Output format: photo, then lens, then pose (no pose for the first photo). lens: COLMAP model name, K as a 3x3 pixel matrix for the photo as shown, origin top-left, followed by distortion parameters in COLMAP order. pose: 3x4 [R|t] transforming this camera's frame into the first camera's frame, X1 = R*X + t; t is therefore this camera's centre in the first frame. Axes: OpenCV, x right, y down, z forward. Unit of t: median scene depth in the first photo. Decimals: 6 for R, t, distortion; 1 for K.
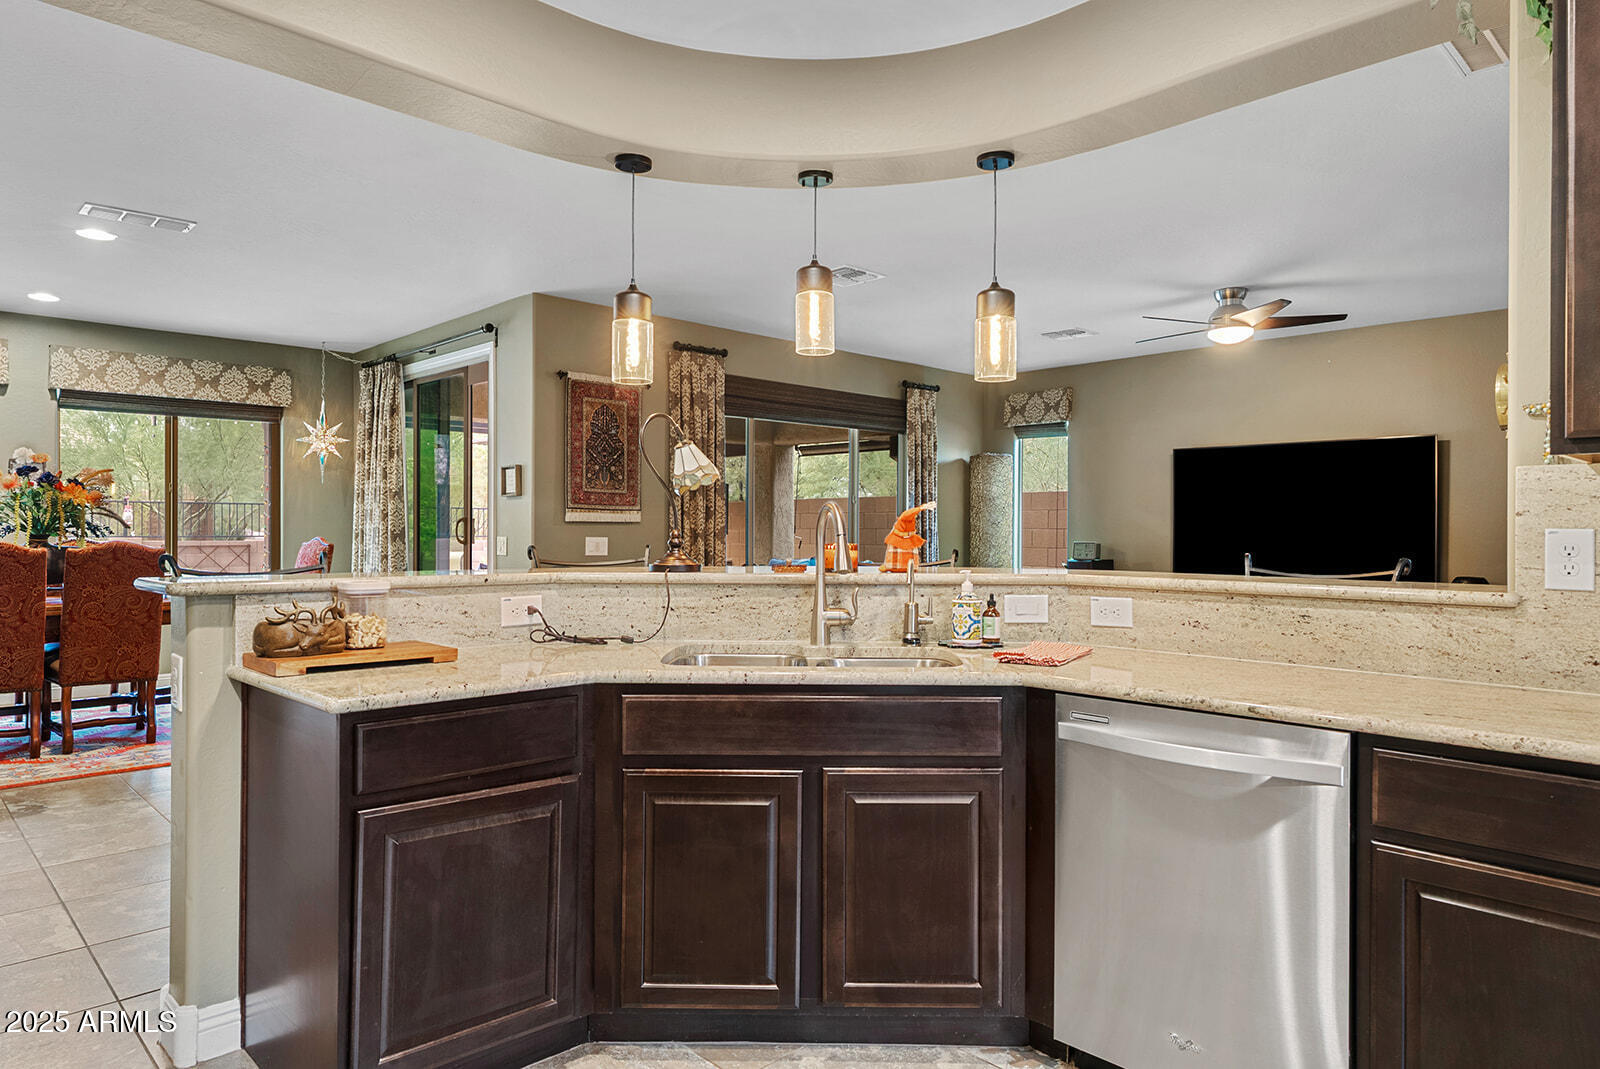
lens RADIAL K [[989.8, 0, 798.8], [0, 989.8, 531.7], [0, 0, 1]] dist [-0.007297, -0.000875]
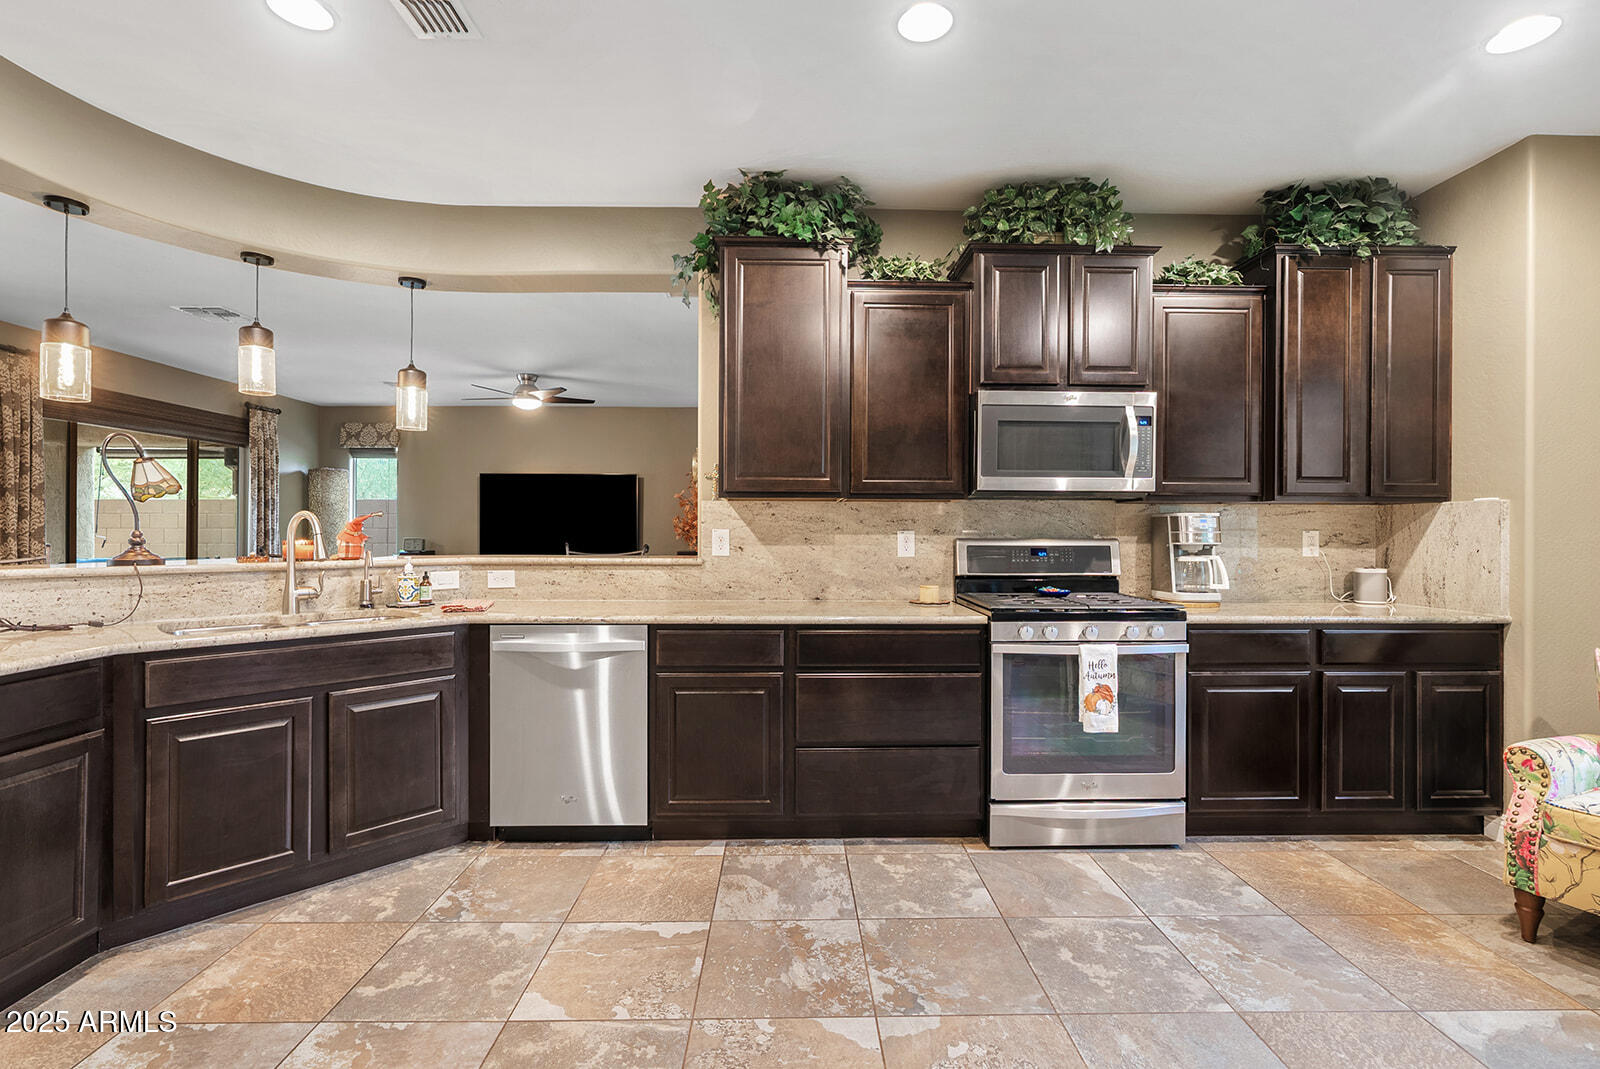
lens RADIAL K [[726.1, 0, 800.0], [0, 726.1, 534.5], [0, 0, 1]] dist [-0.001371, 0.000269]
pose [[0.681377, -0.006828, 0.731901, -0.227147], [0.002058, 0.999970, 0.007413, -0.002010], [-0.731930, -0.003544, 0.681371, -0.195600]]
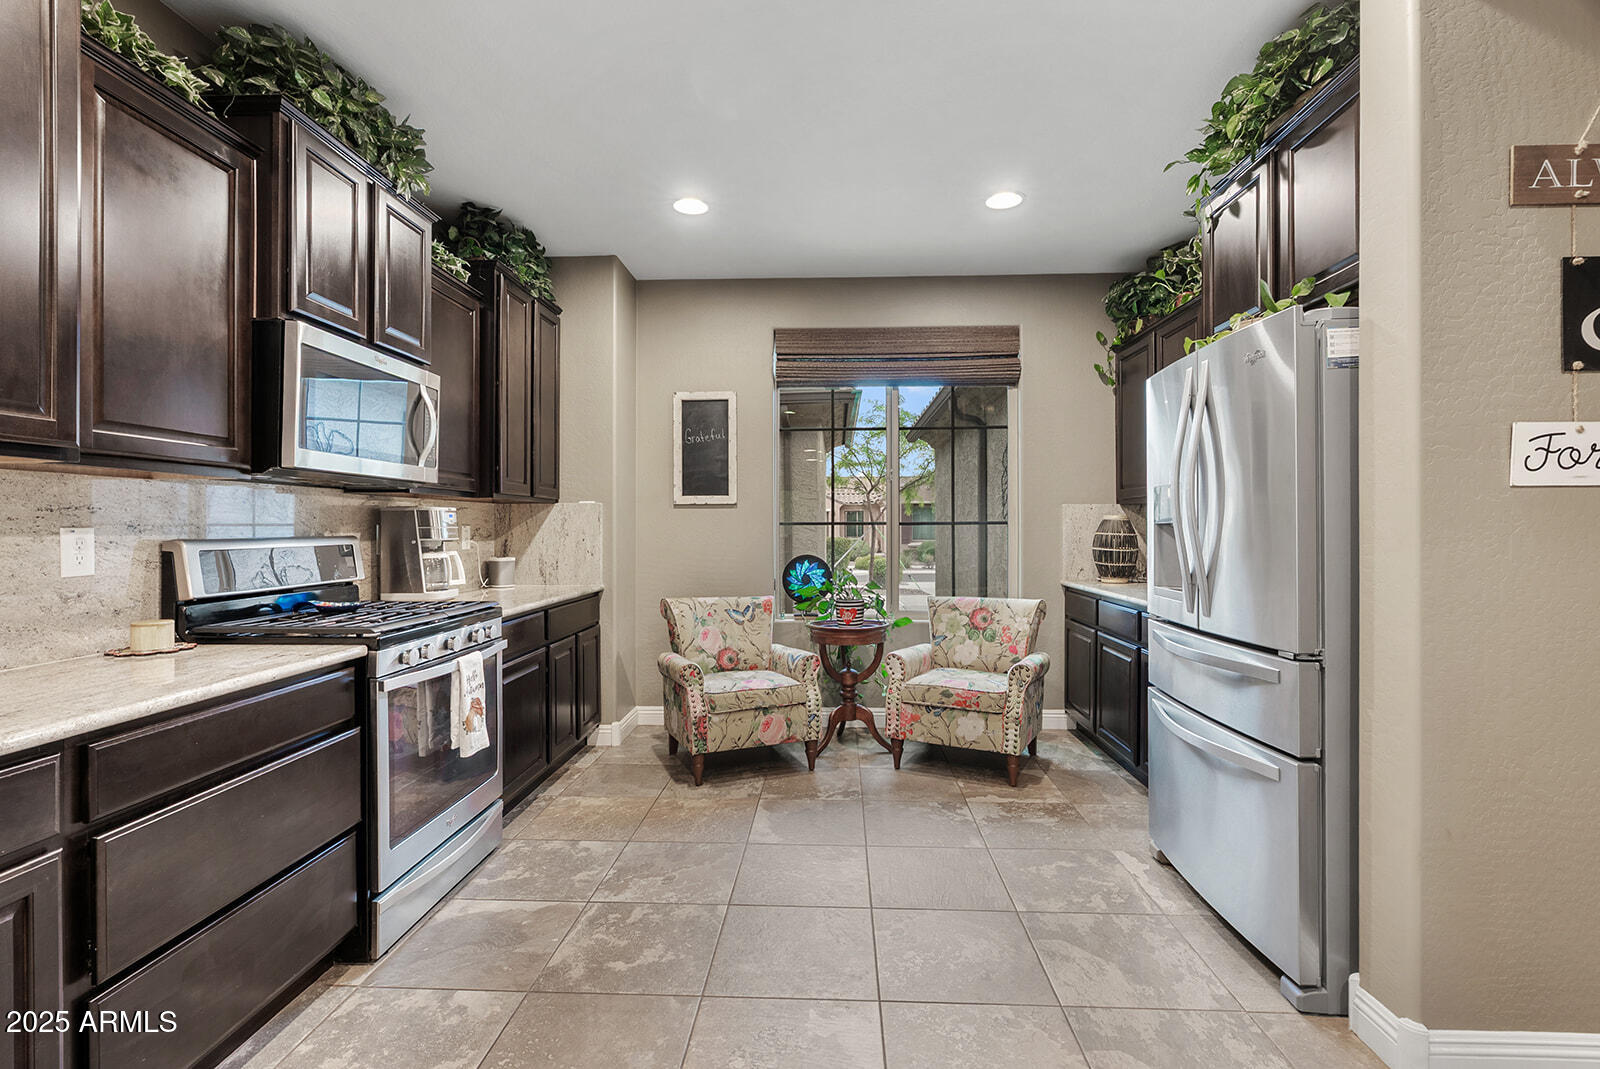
lens RADIAL K [[734.7, 0, 803.4], [0, 734.7, 526.9], [0, 0, 1]] dist [0.000079, 0.000067]
pose [[-0.688605, -0.005823, 0.725113, -0.152202], [-0.000893, 0.999974, 0.007182, -0.005083], [-0.725136, 0.004298, -0.688592, 0.466348]]
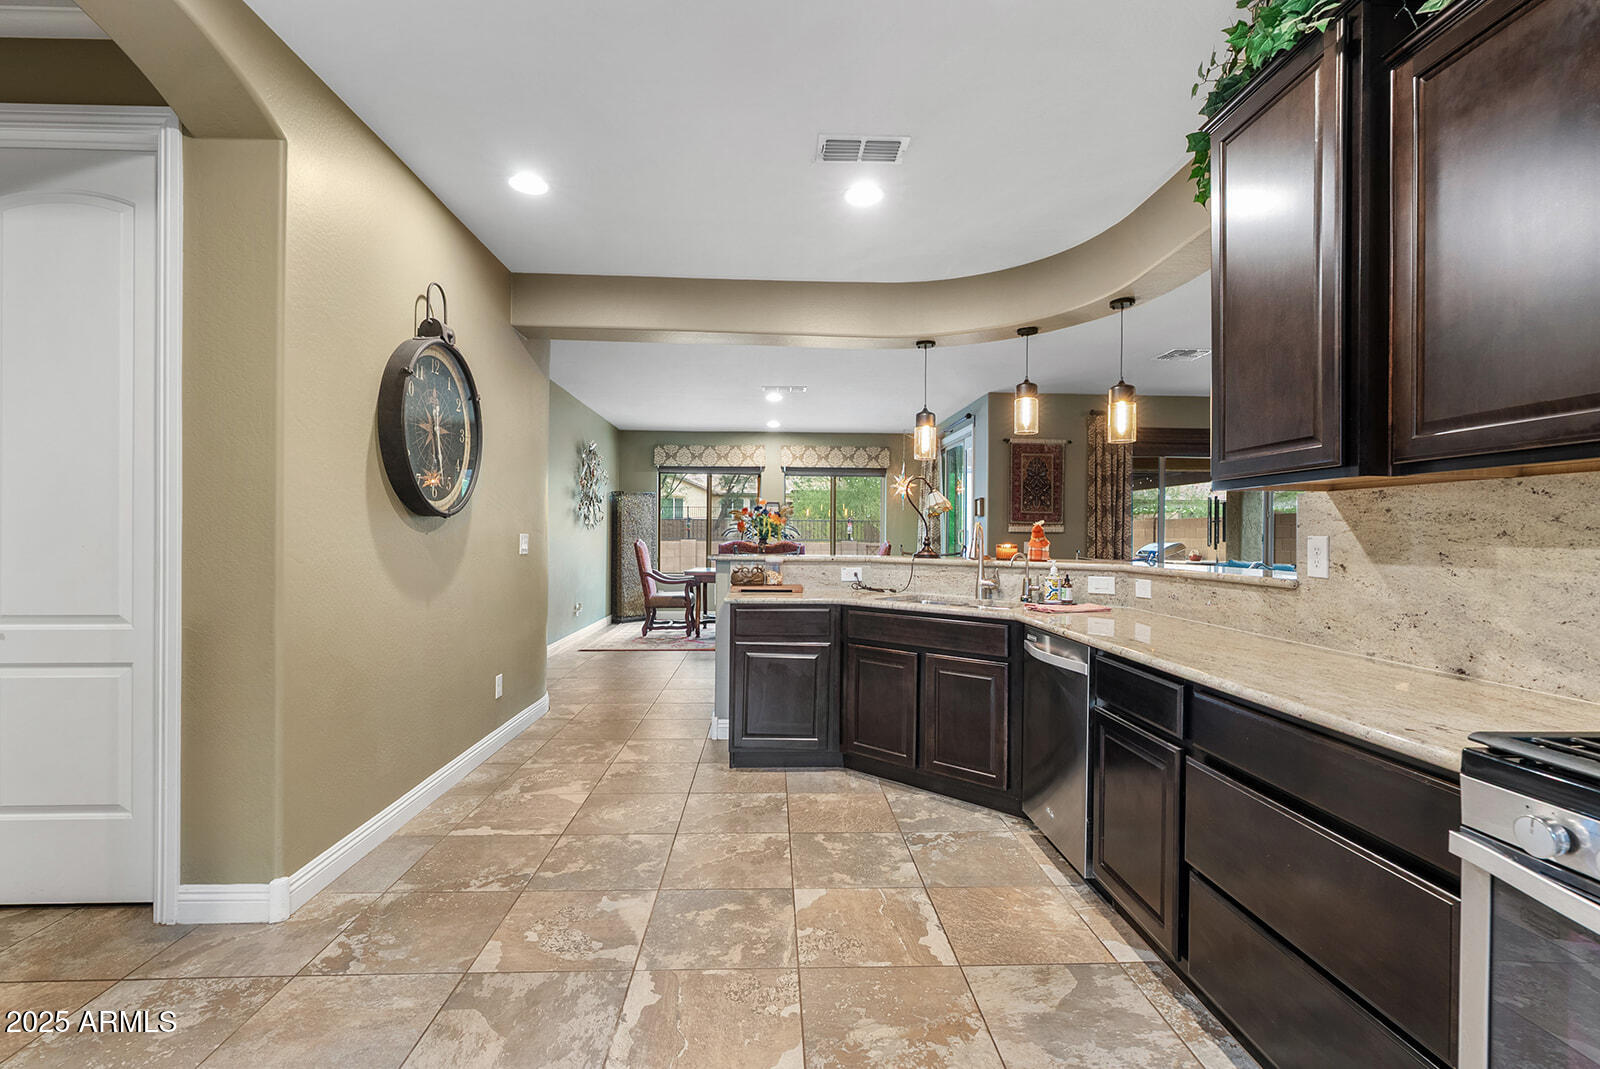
lens RADIAL K [[724.6, 0, 798.8], [0, 724.6, 541.0], [0, 0, 1]] dist [0.002534, 0.000321]
pose [[0.746869, 0.006085, -0.664943, 0.649246], [-0.004749, 0.999981, 0.003816, 0.002831], [0.664954, 0.000308, 0.746884, -0.229852]]
